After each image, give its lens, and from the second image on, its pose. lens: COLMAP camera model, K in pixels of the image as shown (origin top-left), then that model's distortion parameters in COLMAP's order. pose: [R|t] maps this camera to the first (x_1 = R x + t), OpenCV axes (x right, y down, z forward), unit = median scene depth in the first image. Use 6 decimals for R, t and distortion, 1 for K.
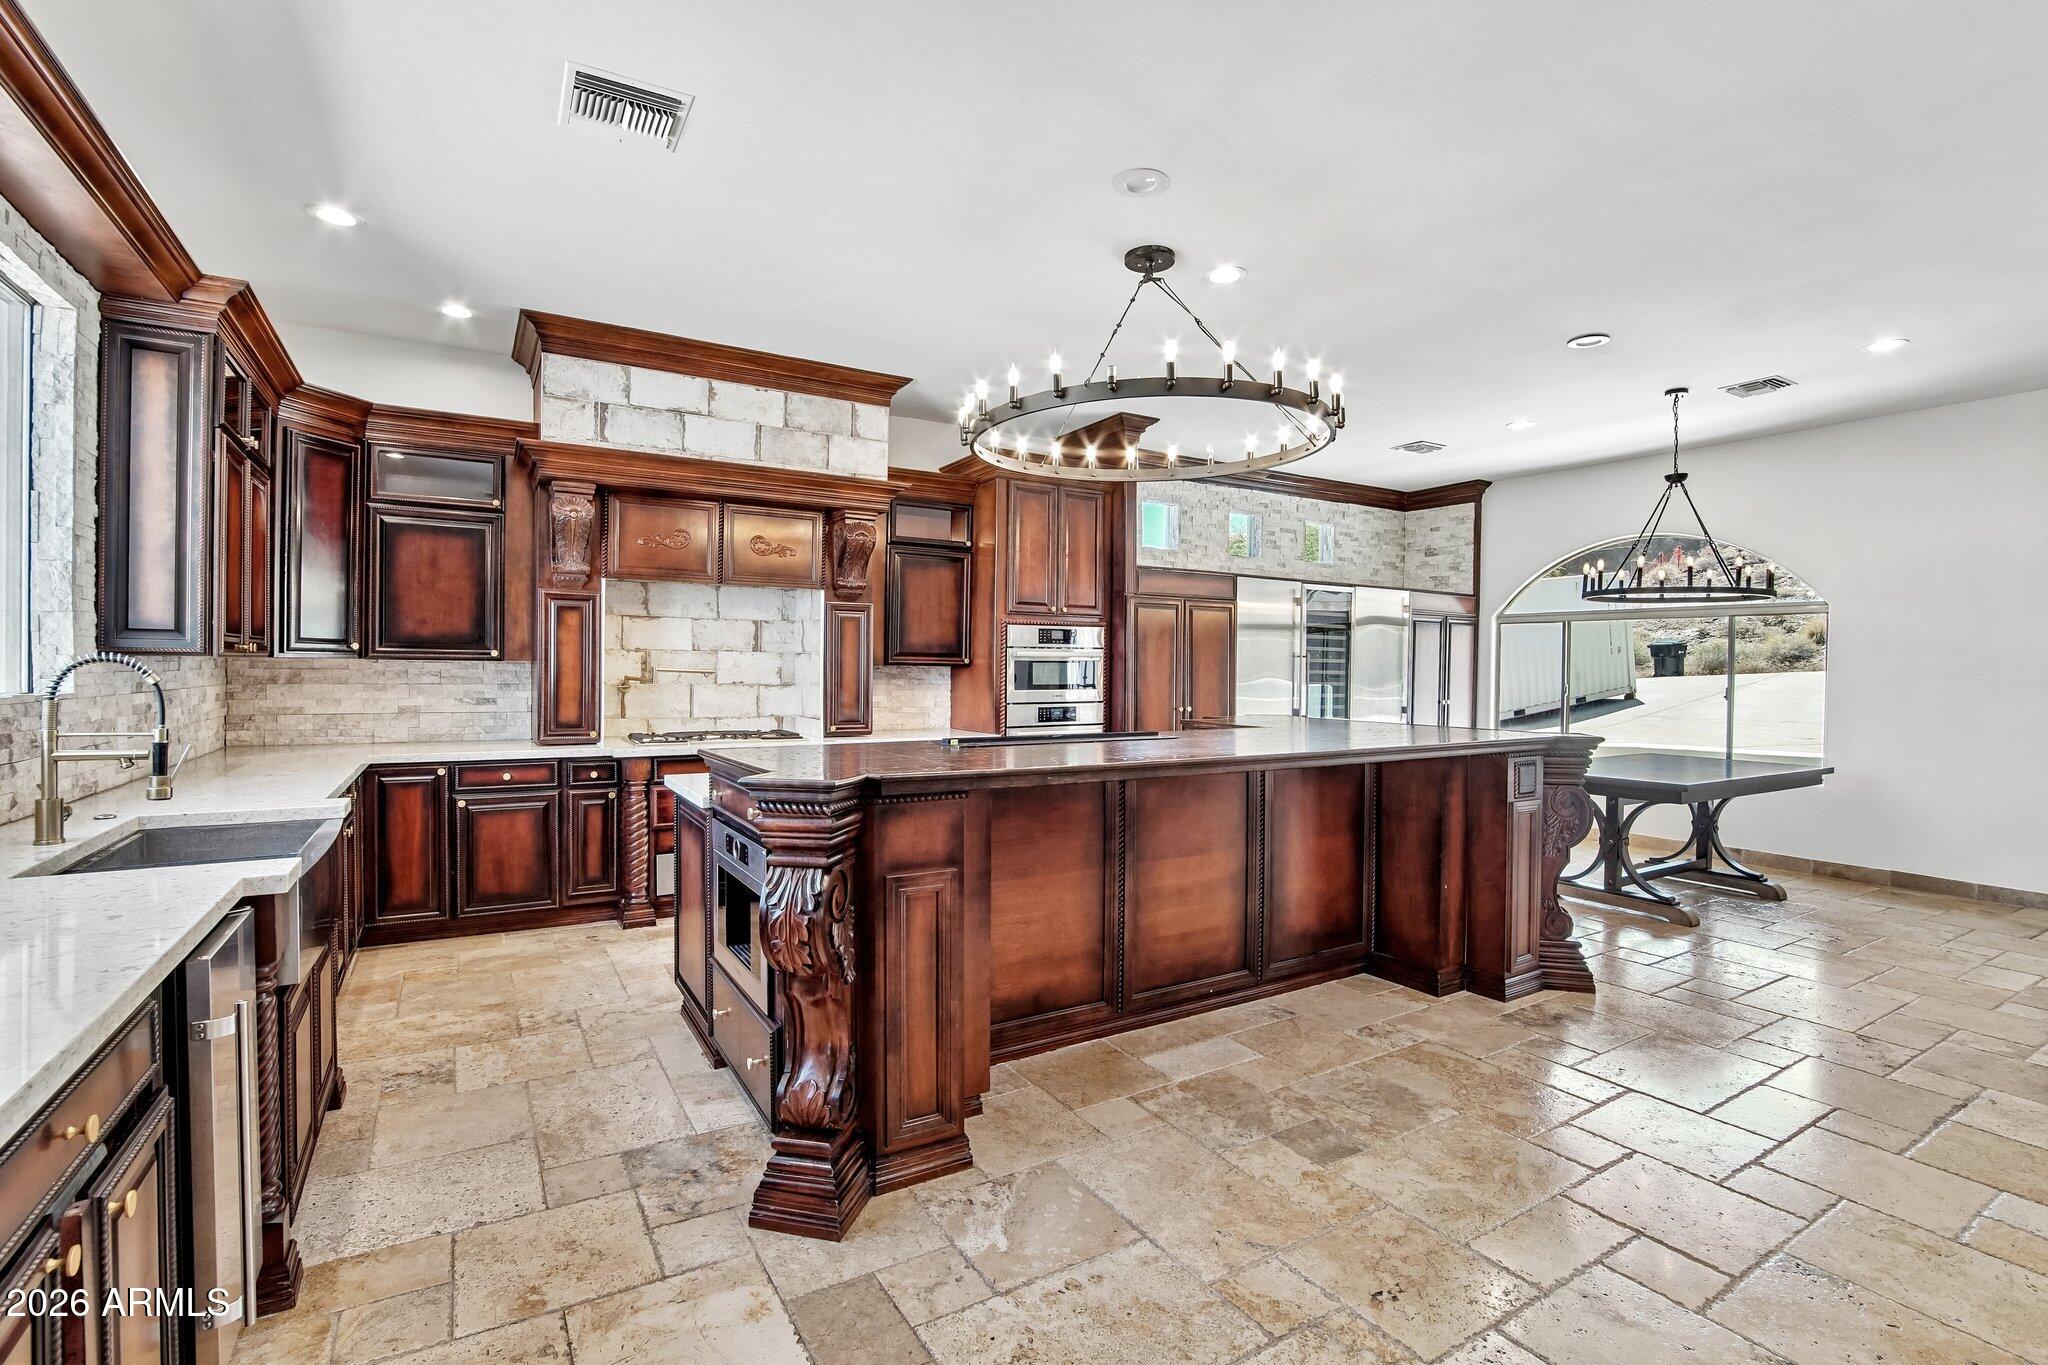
lens RADIAL K [[929.4, 0, 1012.5], [0, 929.4, 686.5], [0, 0, 1]] dist [-0.039871, 0.007651]
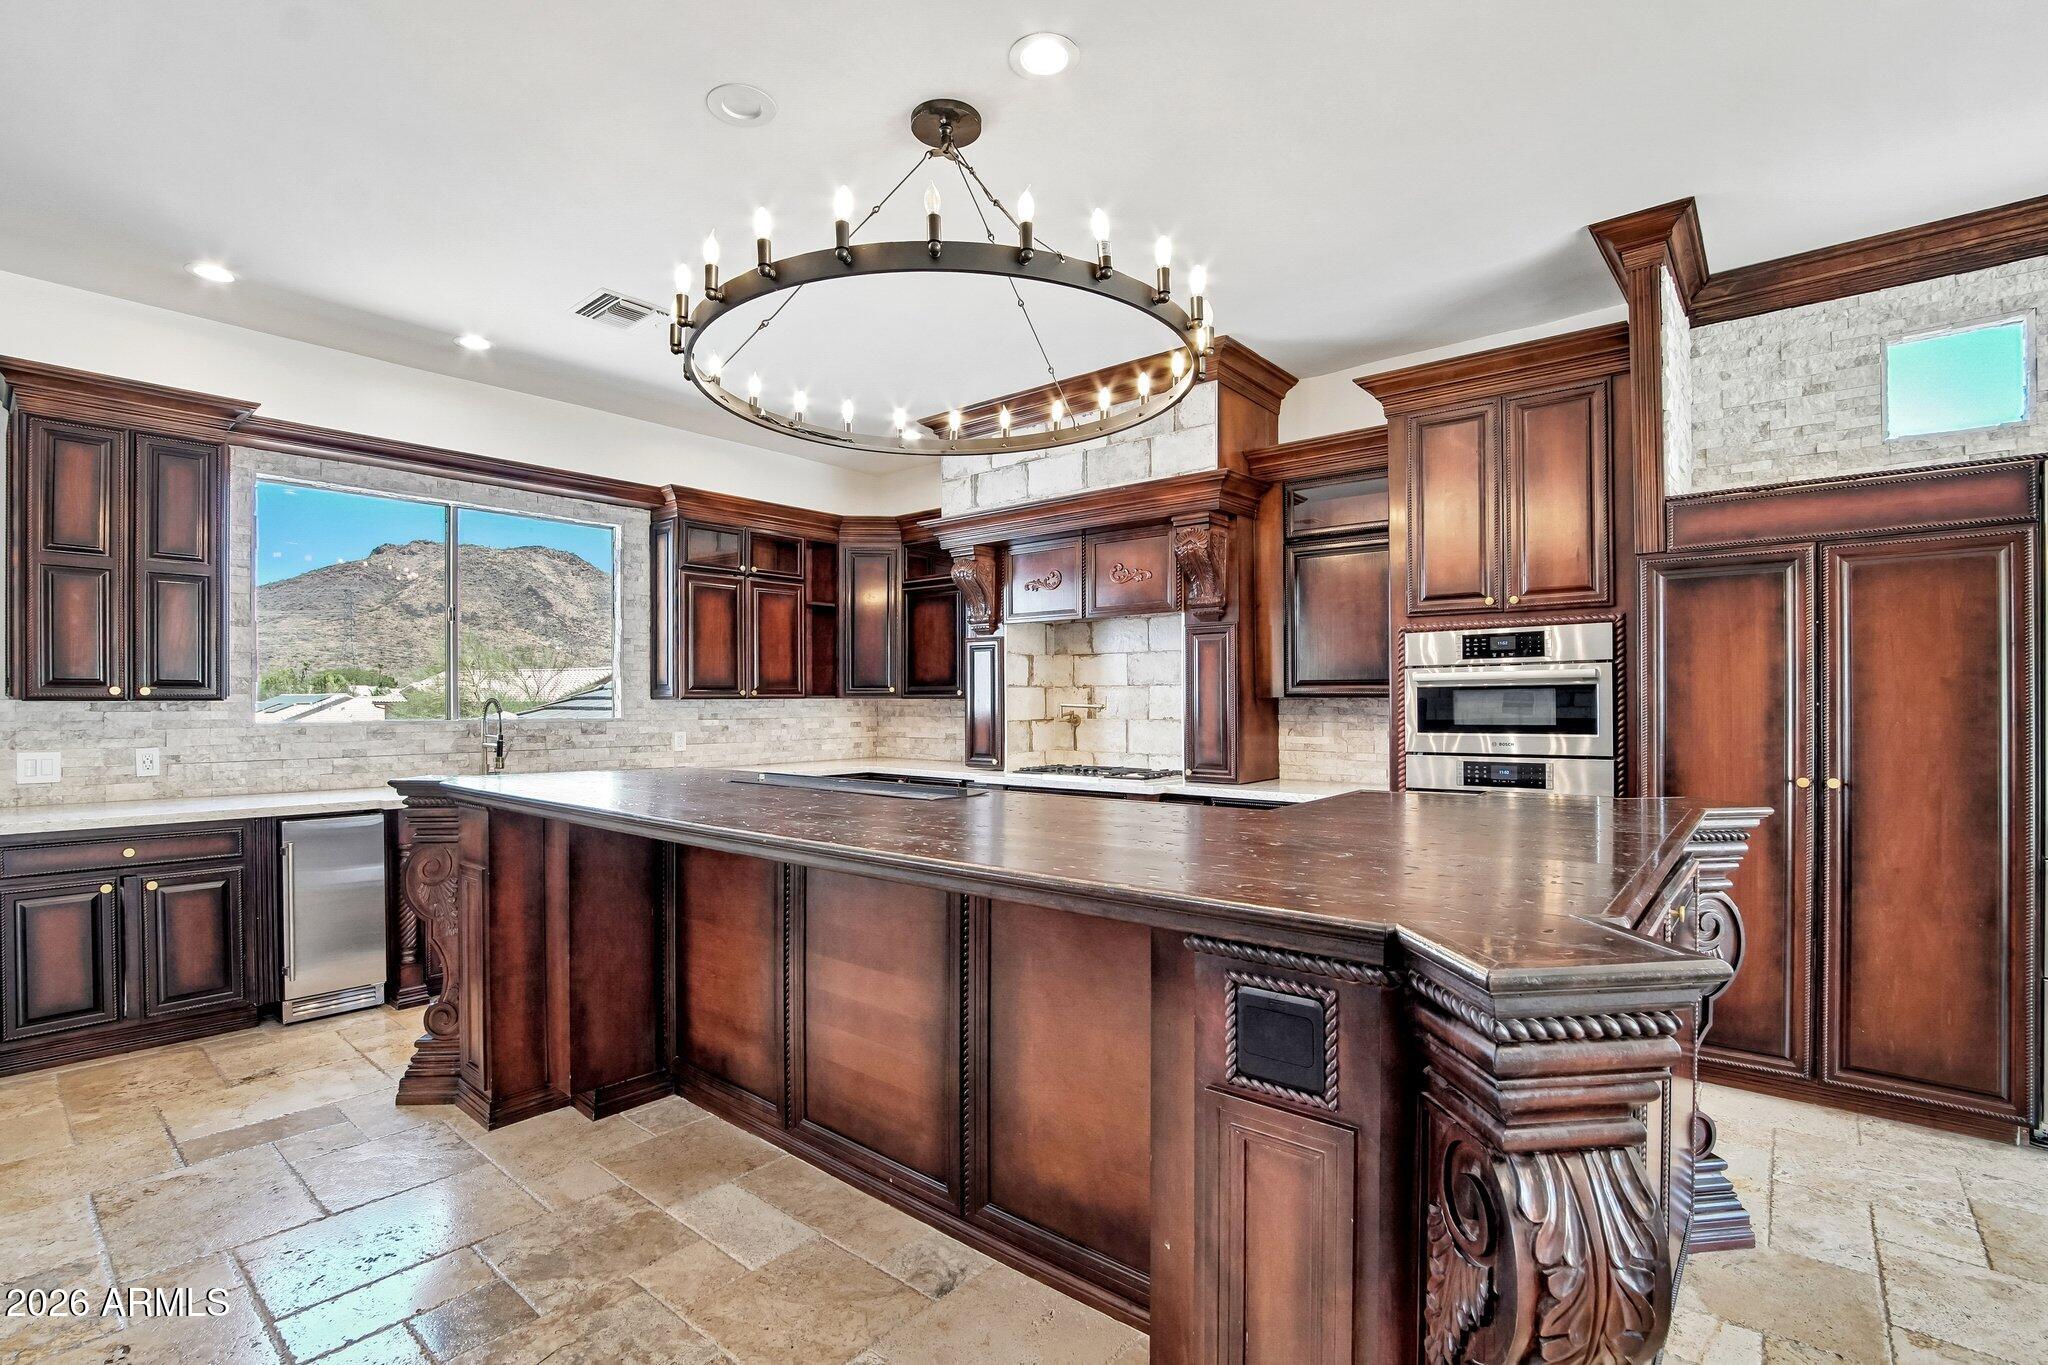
lens RADIAL K [[943.6, 0, 1002.9], [0, 943.6, 700.3], [0, 0, 1]] dist [-0.041912, 0.008928]
pose [[0.317552, -0.011681, -0.948169, 0.693058], [-0.012586, 0.999784, -0.016533, -0.005449], [0.948157, 0.017184, 0.317336, 0.672331]]
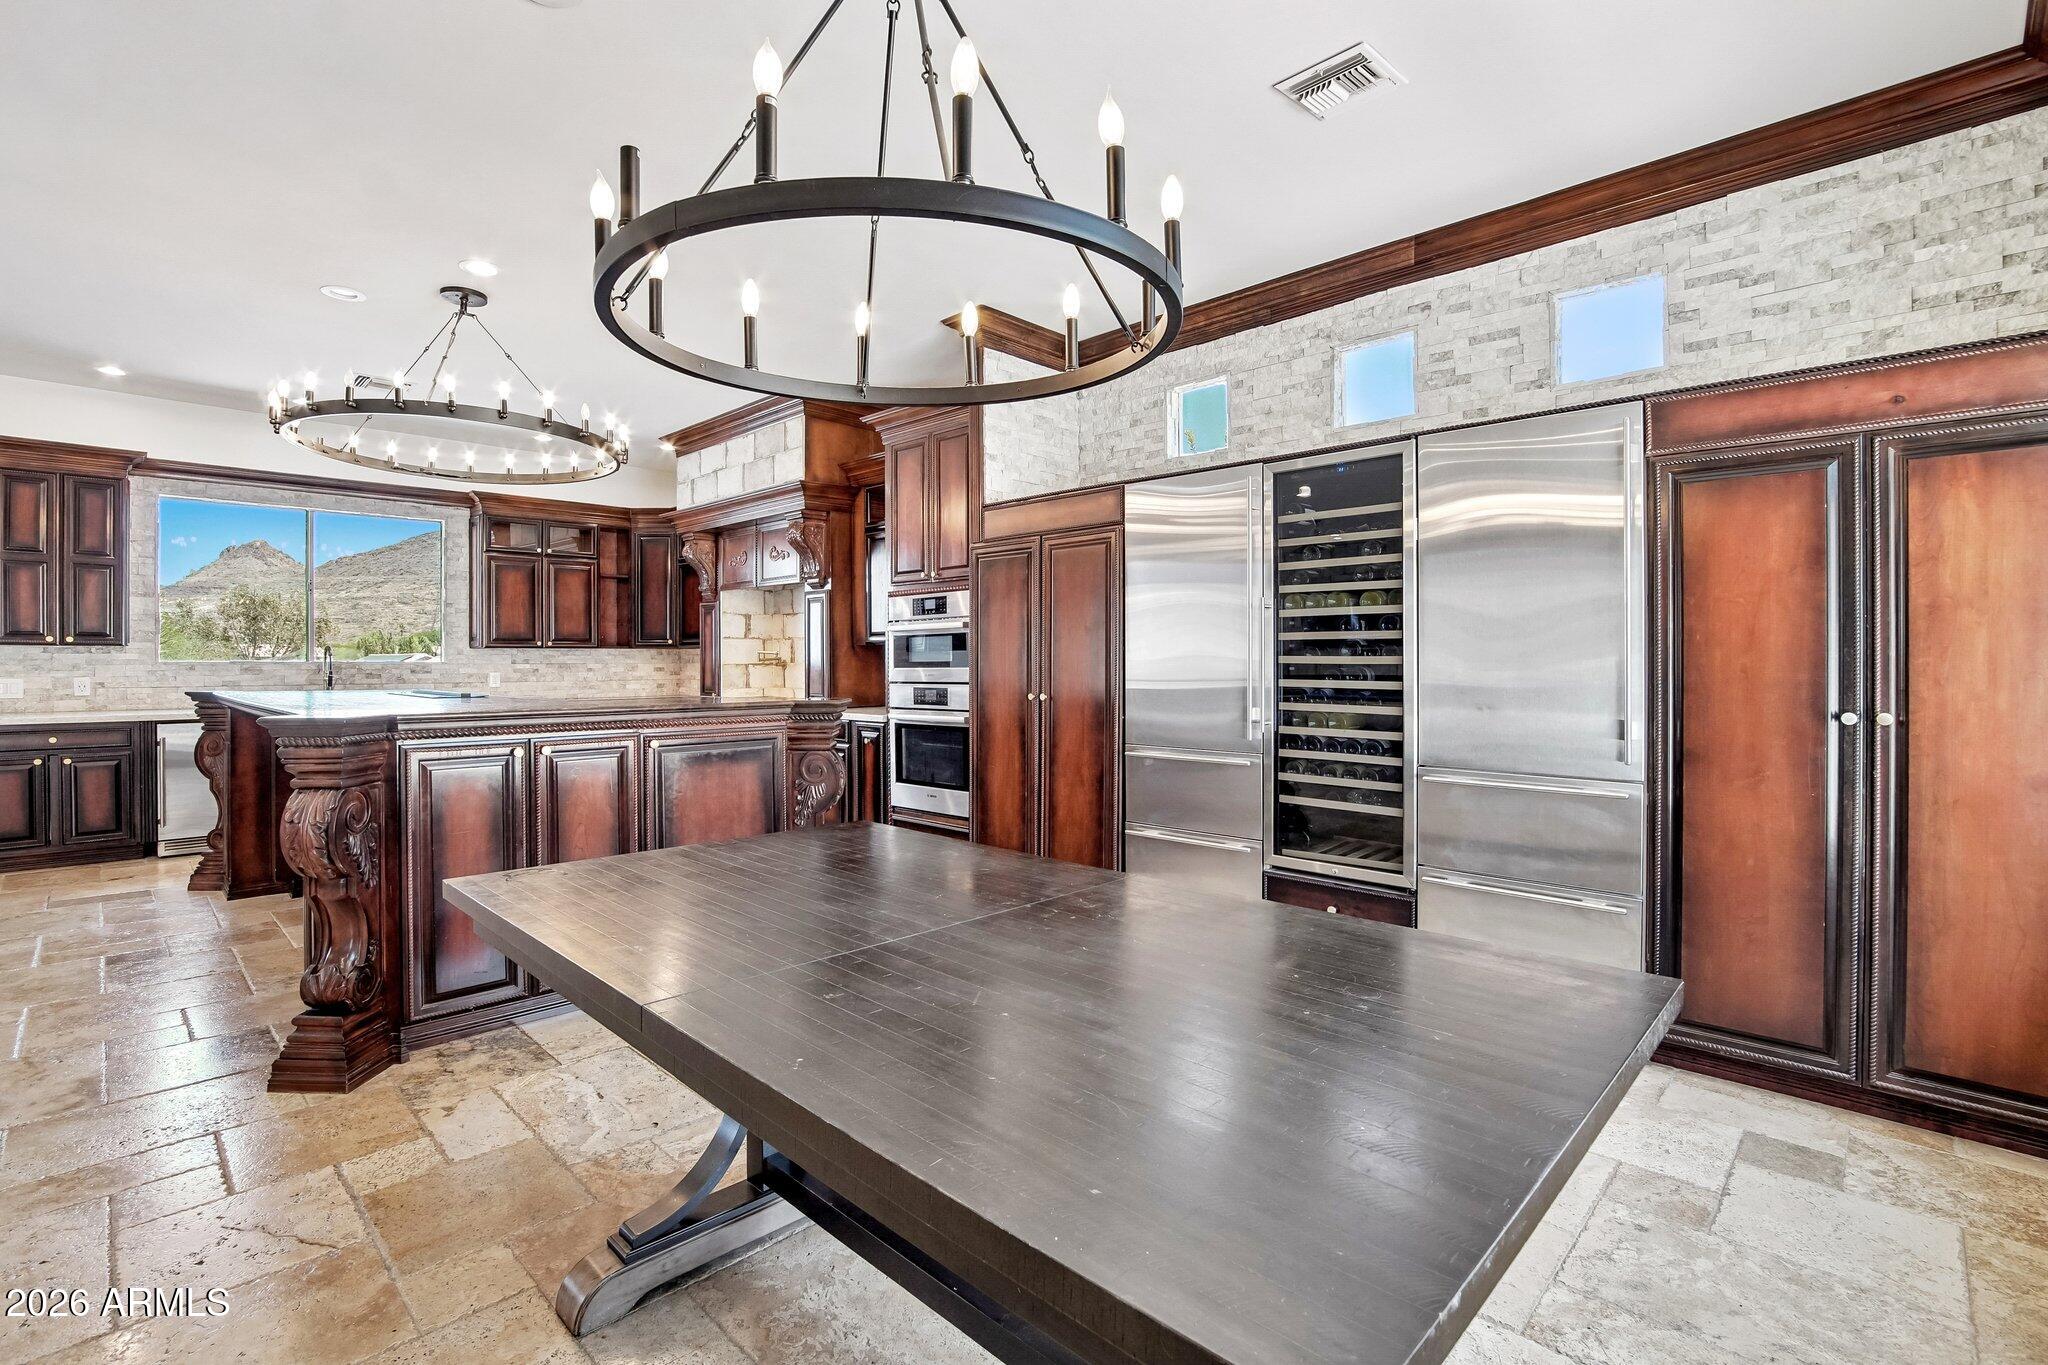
lens RADIAL K [[936.3, 0, 1016.4], [0, 936.3, 667.8], [0, 0, 1]] dist [-0.048847, 0.011638]
pose [[0.258513, -0.004479, -0.965997, 1.211625], [-0.015230, 0.999846, -0.008712, 0.012936], [0.965888, 0.016964, 0.258405, 1.144050]]
